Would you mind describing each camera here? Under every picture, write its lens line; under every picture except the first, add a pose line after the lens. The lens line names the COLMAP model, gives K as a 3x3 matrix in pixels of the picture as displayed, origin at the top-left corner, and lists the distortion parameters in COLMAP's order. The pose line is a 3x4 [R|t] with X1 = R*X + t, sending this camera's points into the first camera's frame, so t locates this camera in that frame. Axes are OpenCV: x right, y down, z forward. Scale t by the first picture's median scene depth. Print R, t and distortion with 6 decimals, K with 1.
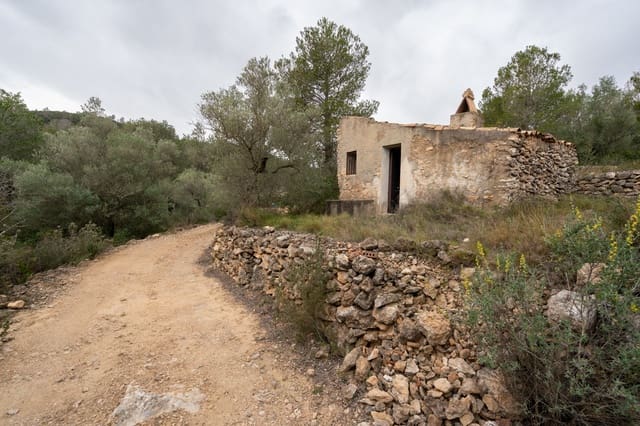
lens RADIAL K [[287.7, 0, 320.2], [0, 287.7, 213.5], [0, 0, 1]] dist [-0.003527, 0.000494]
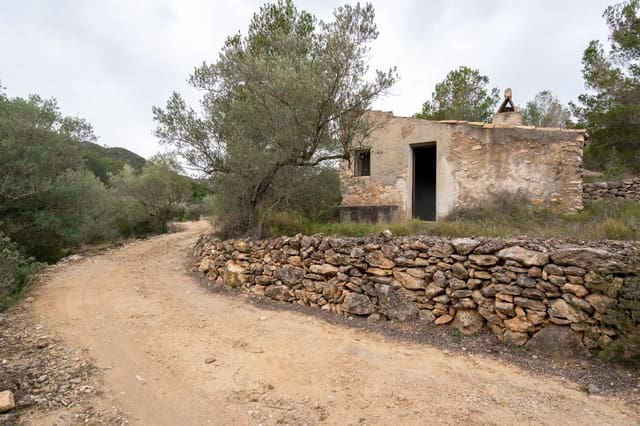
lens RADIAL K [[324.2, 0, 319.9], [0, 324.2, 212.3], [0, 0, 1]] dist [0.001091, -0.000038]
pose [[0.952945, 0.007216, 0.303058, -0.381169], [0.009804, 0.998460, -0.054601, 0.027367], [-0.302986, 0.055003, 0.951407, 0.177967]]
